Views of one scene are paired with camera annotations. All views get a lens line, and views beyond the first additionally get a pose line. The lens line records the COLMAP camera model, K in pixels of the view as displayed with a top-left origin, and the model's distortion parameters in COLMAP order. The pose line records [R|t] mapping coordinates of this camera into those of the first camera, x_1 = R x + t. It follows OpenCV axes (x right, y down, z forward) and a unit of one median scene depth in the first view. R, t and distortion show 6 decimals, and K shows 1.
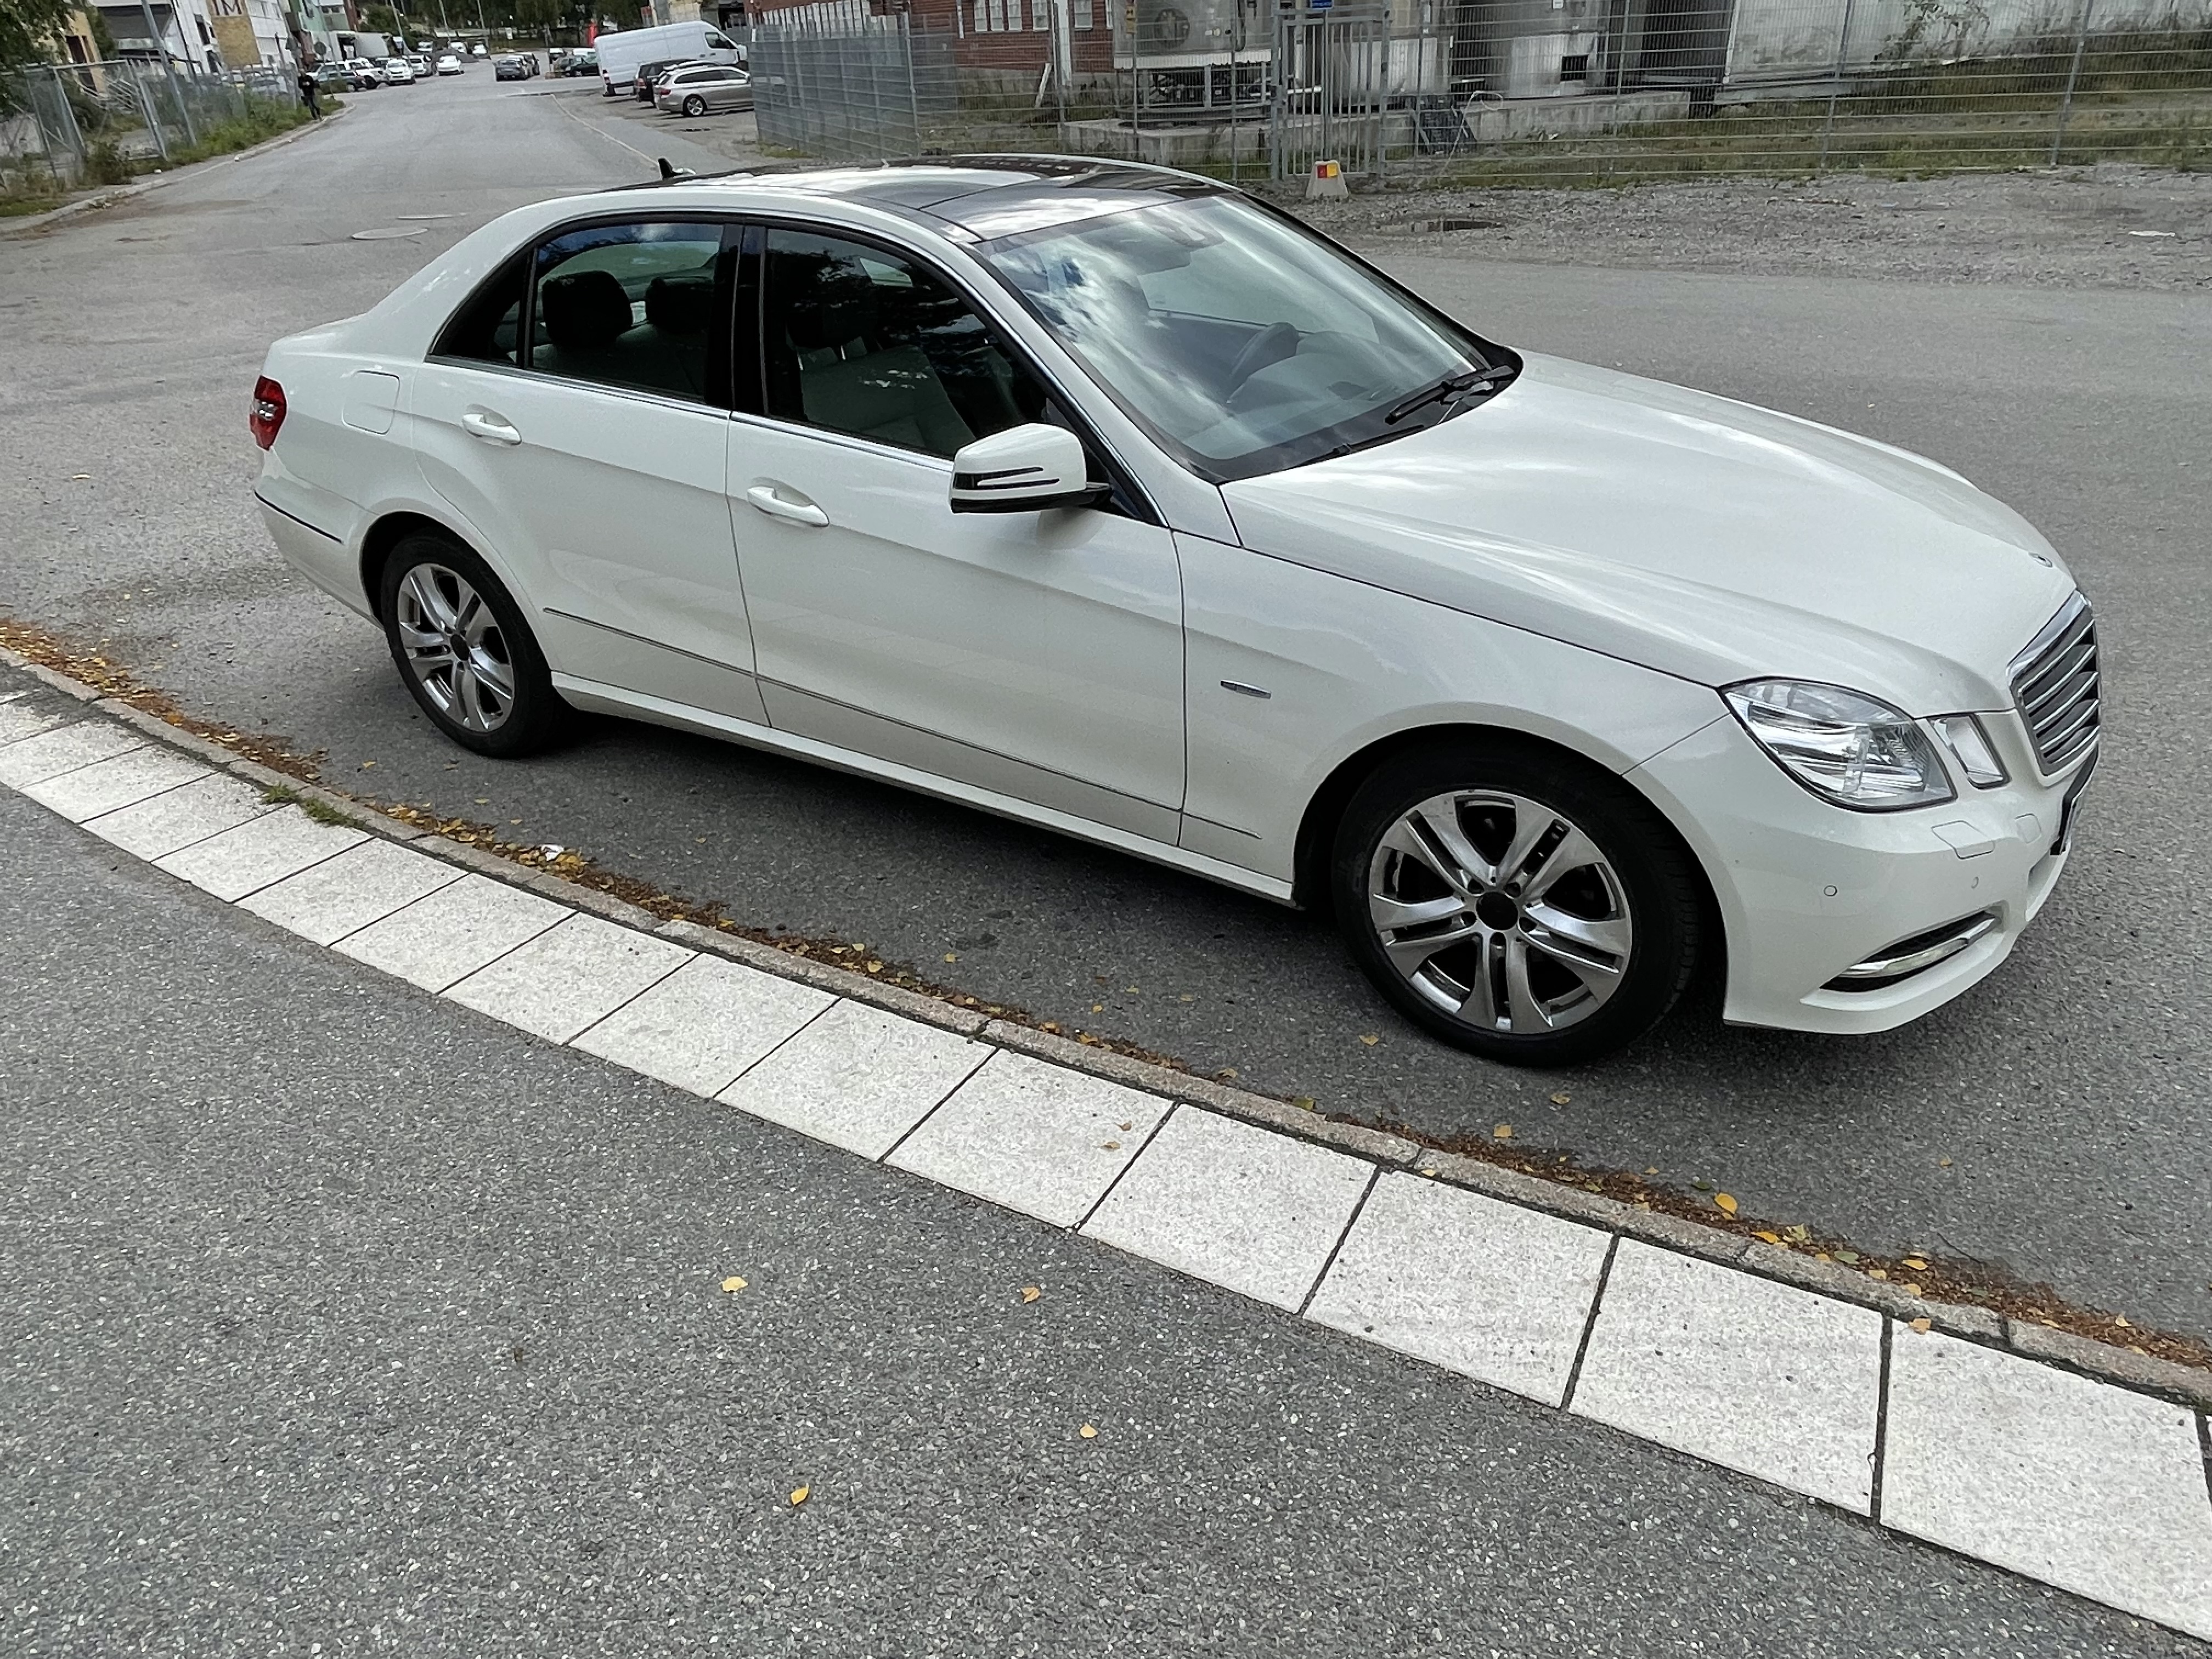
lens RADIAL K [[1505.9, 0, 1100.1], [0, 1505.9, 821.1], [0, 0, 1]] dist [-0.011915, 0.009449]
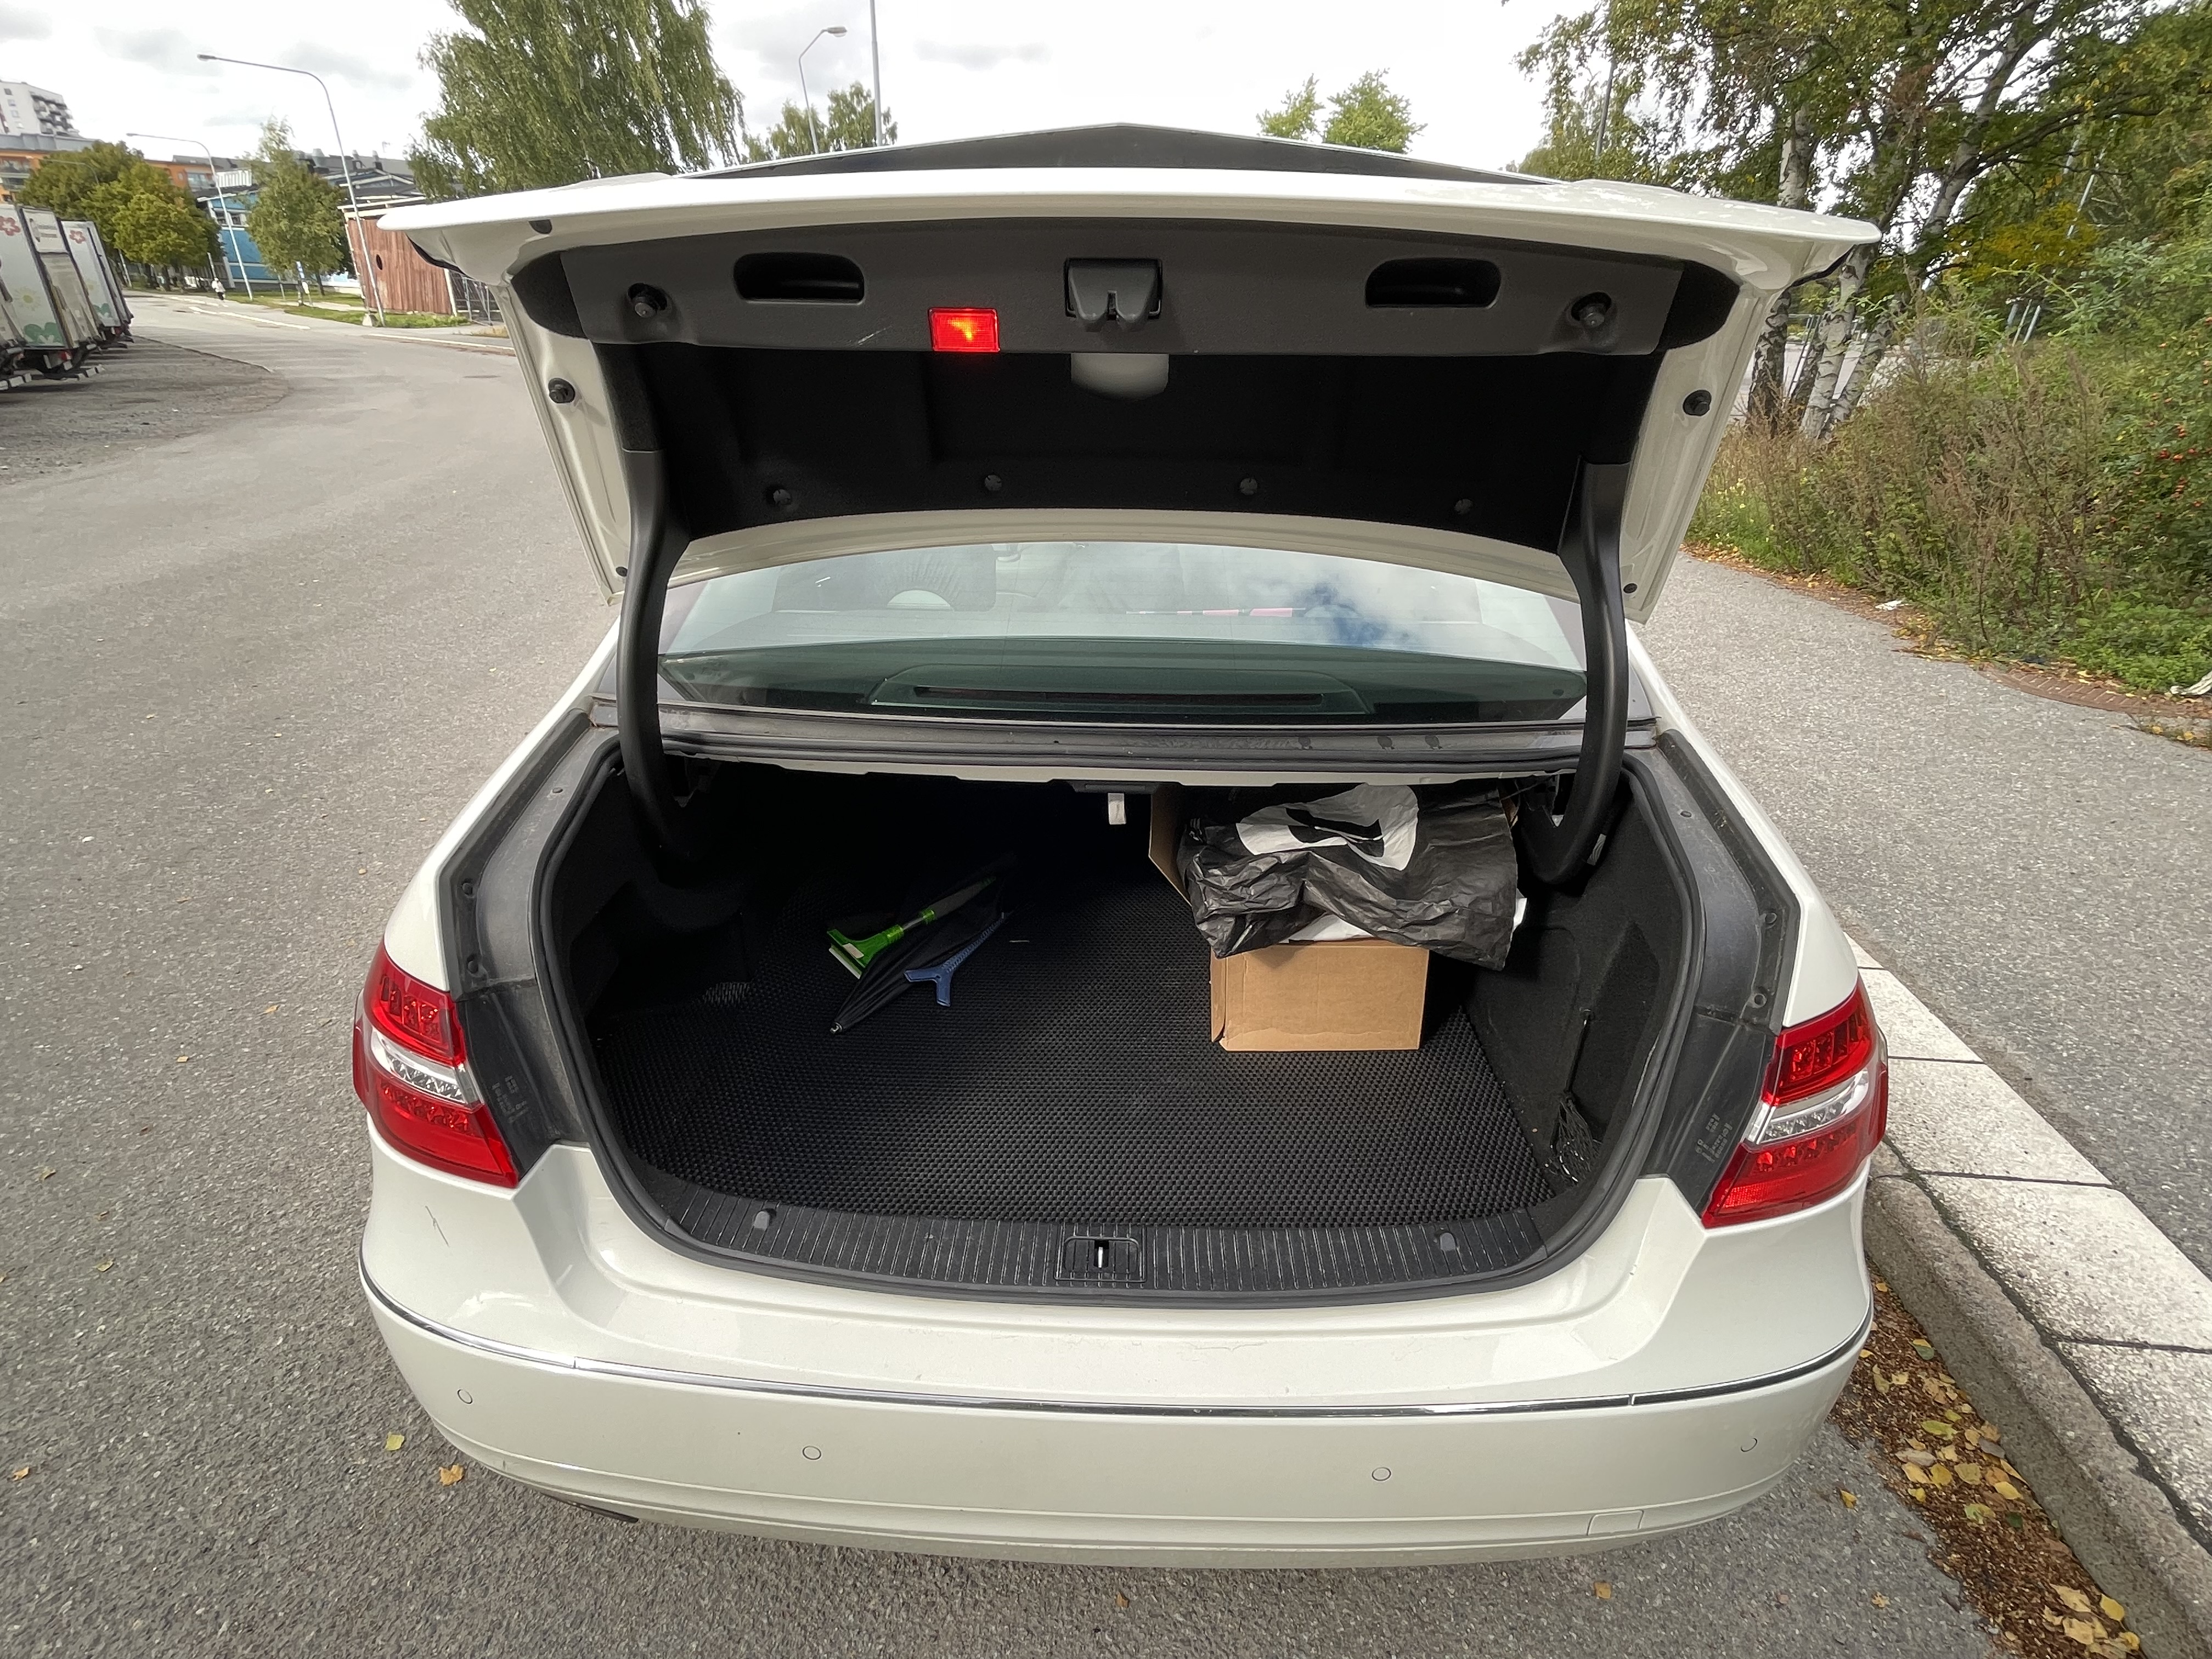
lens RADIAL K [[1081.5, 0, 1101.3], [0, 1081.5, 808.2], [0, 0, 1]] dist [0.000372, 0.000527]
pose [[-0.507608, -0.333691, 0.794345, -0.110909], [0.399700, 0.725541, 0.560206, -0.090176], [-0.763265, 0.601865, -0.234914, 0.197147]]
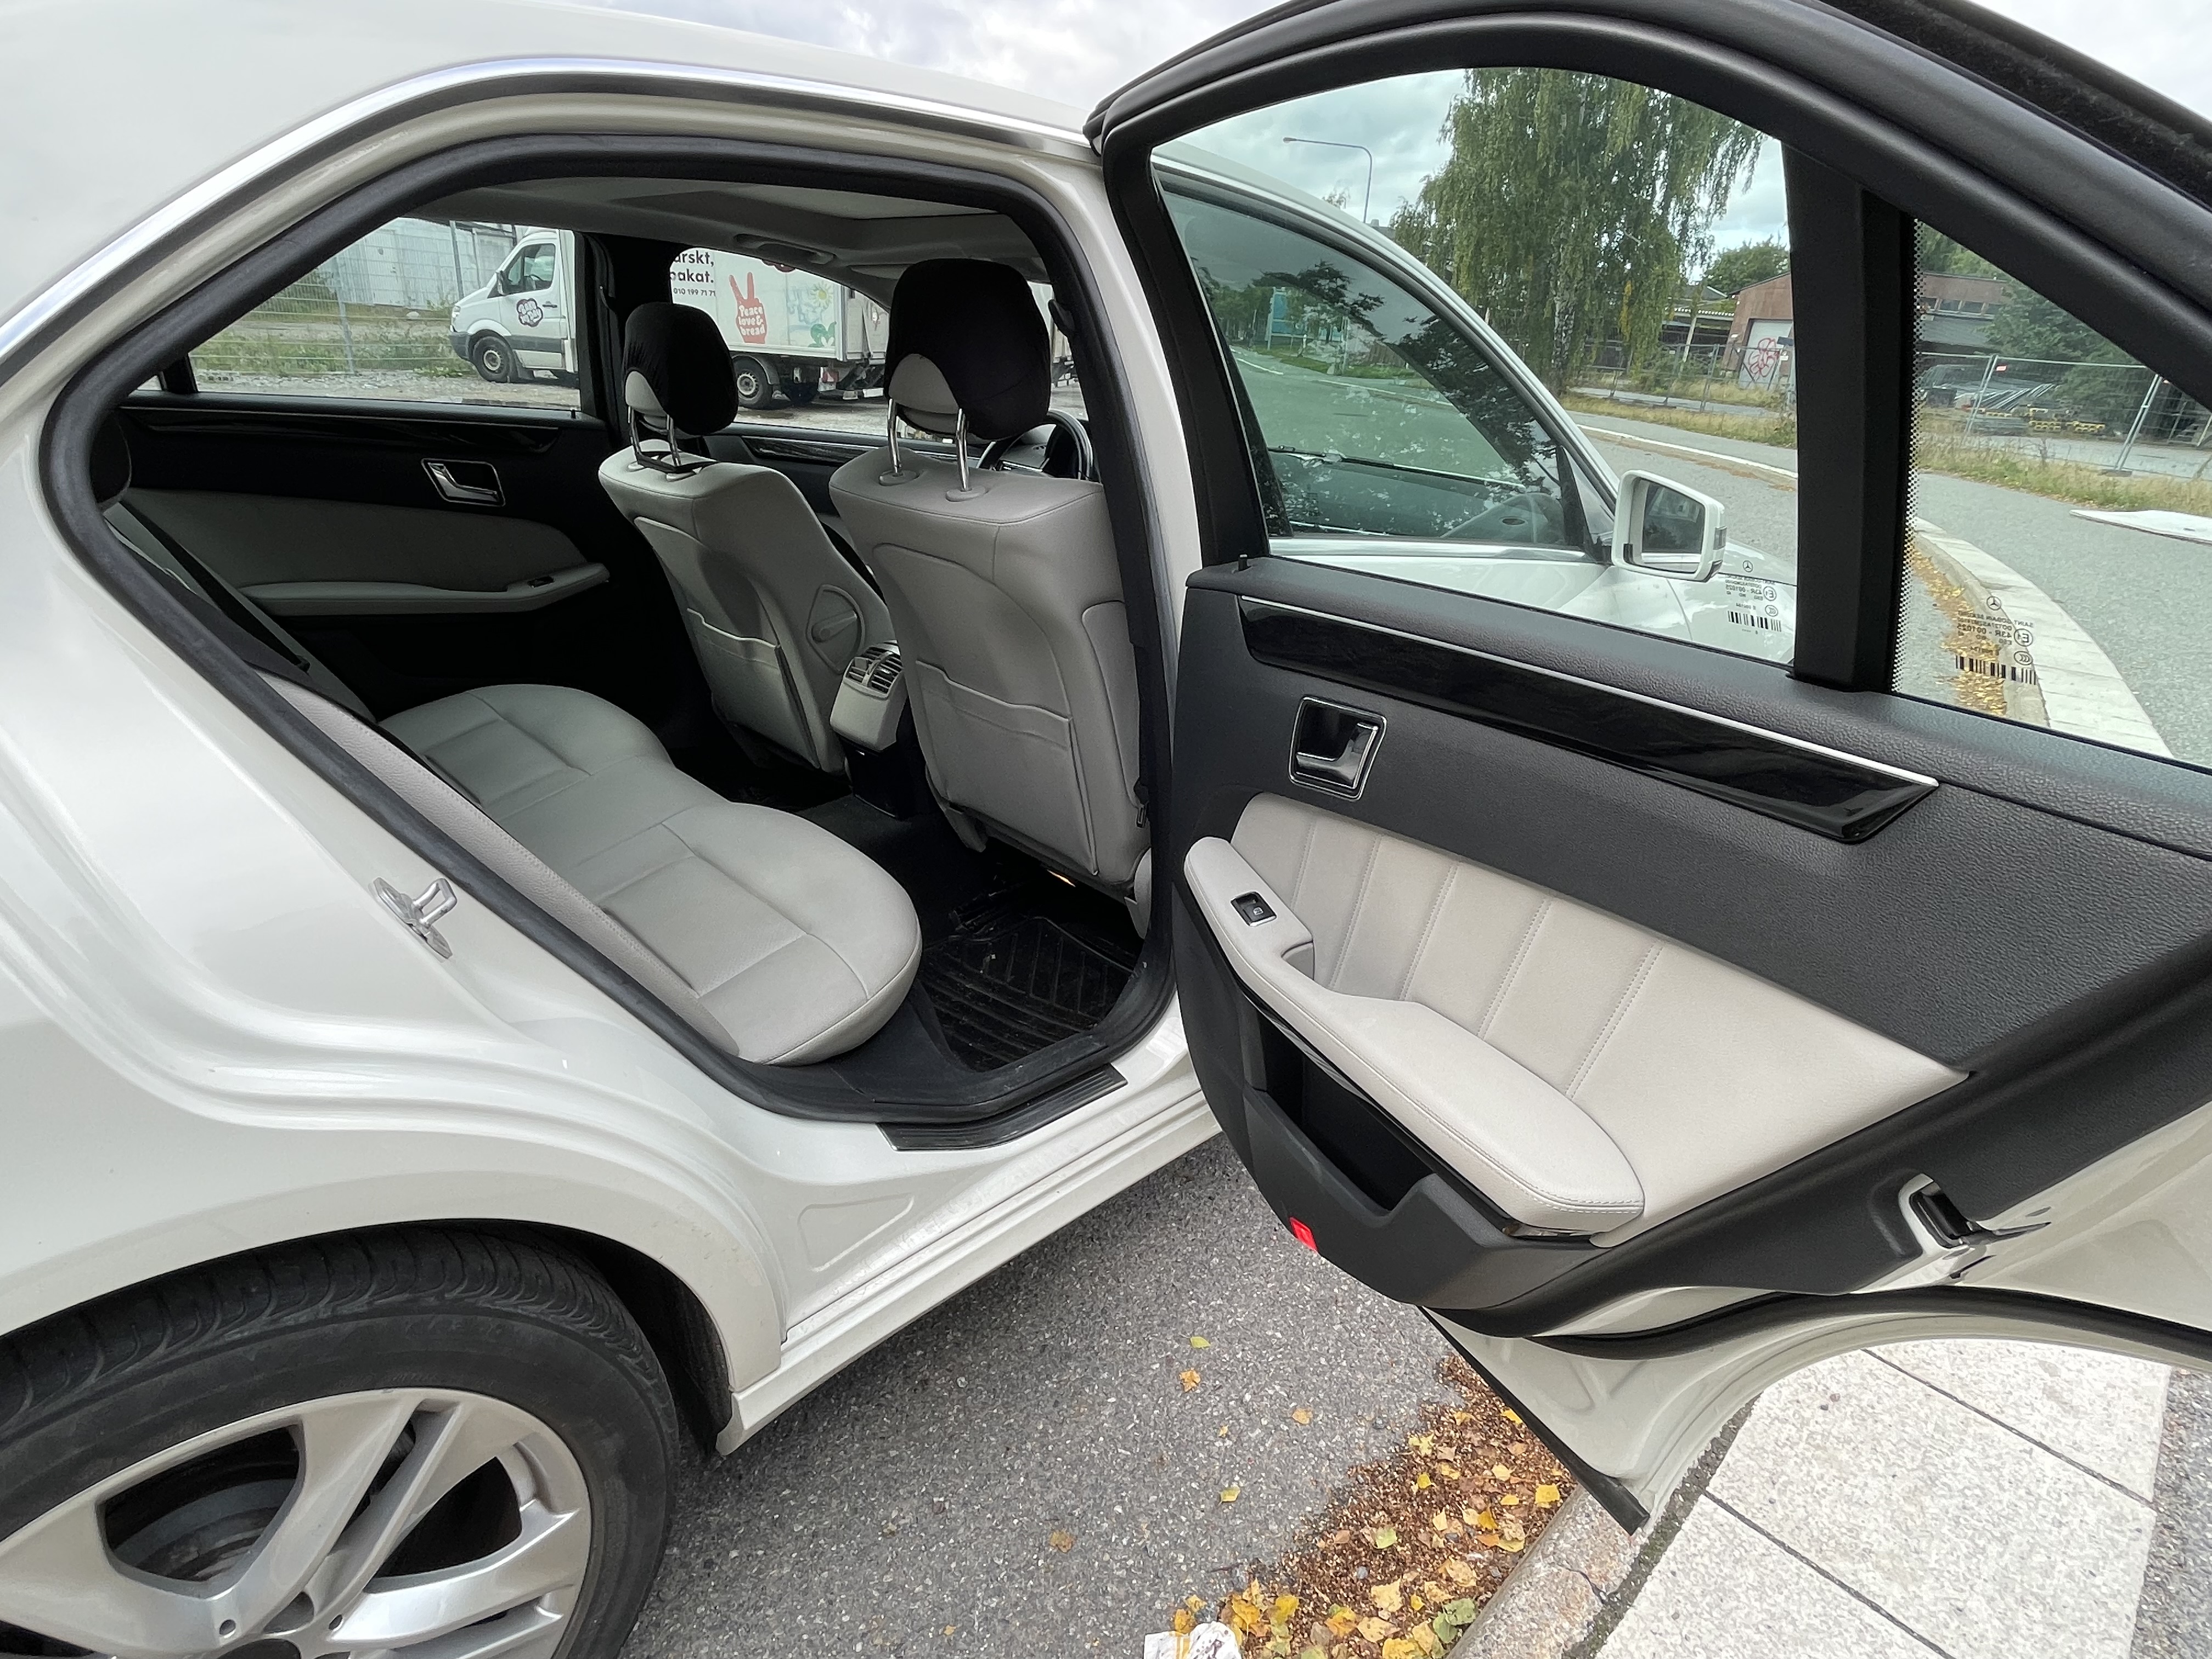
lens RADIAL K [[1164.8, 0, 1106.0], [0, 1164.8, 829.5], [0, 0, 1]] dist [-0.004836, 0.001975]
pose [[0.235028, -0.330731, 0.913991, -0.082861], [0.381624, 0.896221, 0.226168, -0.037353], [-0.893938, 0.295645, 0.336852, 0.119928]]
